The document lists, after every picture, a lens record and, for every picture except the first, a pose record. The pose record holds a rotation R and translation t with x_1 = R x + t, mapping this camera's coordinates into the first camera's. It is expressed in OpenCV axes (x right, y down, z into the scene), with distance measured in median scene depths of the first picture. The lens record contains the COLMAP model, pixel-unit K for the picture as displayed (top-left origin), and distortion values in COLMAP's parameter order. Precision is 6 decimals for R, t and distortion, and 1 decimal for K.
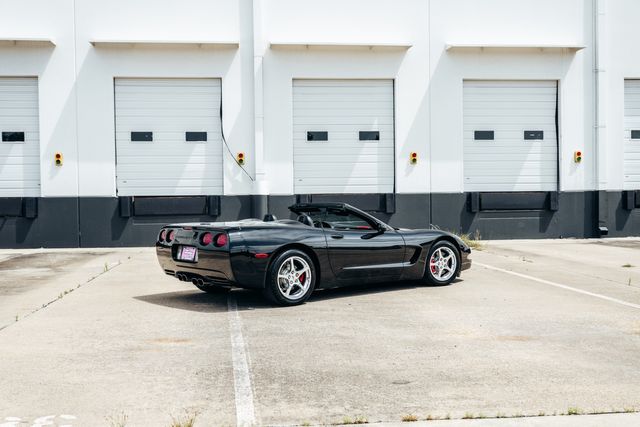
lens RADIAL K [[531.6, 0, 289.0], [0, 531.6, 225.0], [0, 0, 1]] dist [-0.001608, -0.003666]
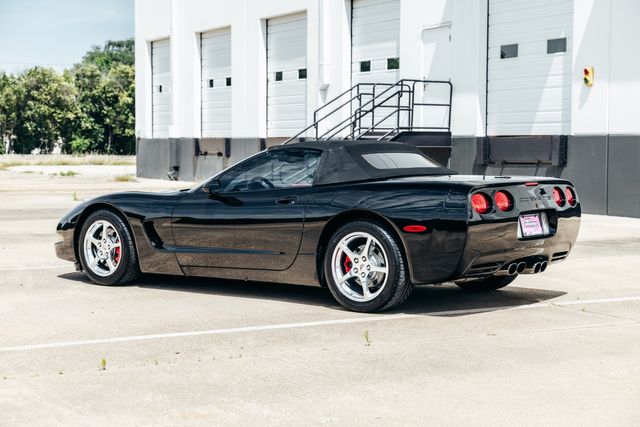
lens RADIAL K [[1235.5, 0, 322.6], [0, 1235.5, 214.9], [0, 0, 1]] dist [0.117775, 0.251314]
pose [[0.382141, 0.067087, -0.921666, 0.854056], [-0.028452, 0.997743, 0.060828, -0.039061], [0.923666, 0.002979, 0.383187, 0.116119]]
